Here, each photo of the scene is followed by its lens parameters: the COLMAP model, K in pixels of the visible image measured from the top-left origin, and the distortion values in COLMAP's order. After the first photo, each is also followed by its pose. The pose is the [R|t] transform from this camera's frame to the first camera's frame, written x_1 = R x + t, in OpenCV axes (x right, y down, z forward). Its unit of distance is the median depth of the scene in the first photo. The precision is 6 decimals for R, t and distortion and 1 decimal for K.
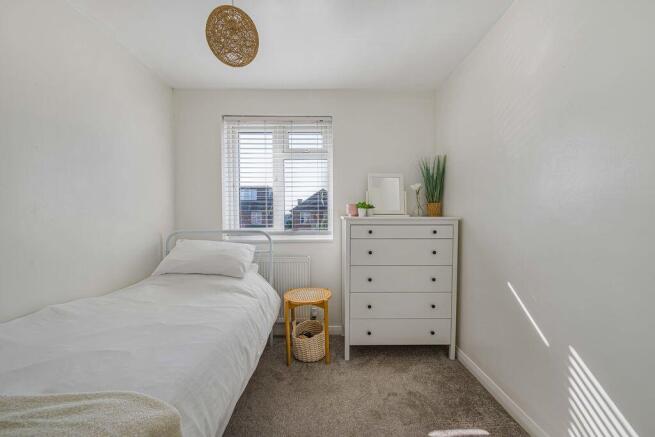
lens RADIAL K [[266.3, 0, 327.5], [0, 266.3, 218.5], [0, 0, 1]] dist [-0.001251, -0.000071]
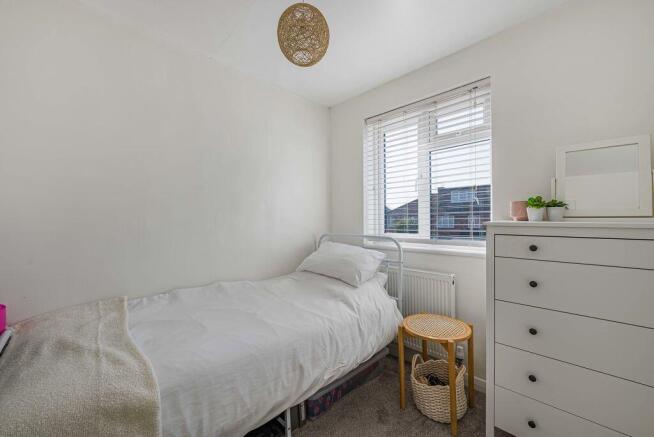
lens RADIAL K [[261.9, 0, 326.3], [0, 261.9, 217.2], [0, 0, 1]] dist [-0.000655, -0.000072]
pose [[0.685413, -0.007930, -0.728111, 0.239682], [-0.004444, 0.999877, -0.015074, -0.005275], [0.728141, 0.013567, 0.685293, 0.255569]]
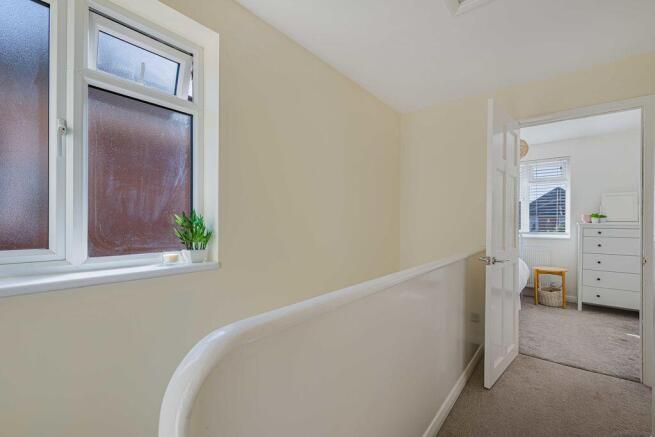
lens RADIAL K [[290.3, 0, 327.5], [0, 290.3, 218.5], [0, 0, 1]] dist [0.000247, -0.000025]
pose [[0.773037, 0.009817, -0.634285, 0.001406], [-0.017098, 0.999839, -0.005364, 0.001801], [0.634131, 0.014992, 0.773080, -1.257467]]
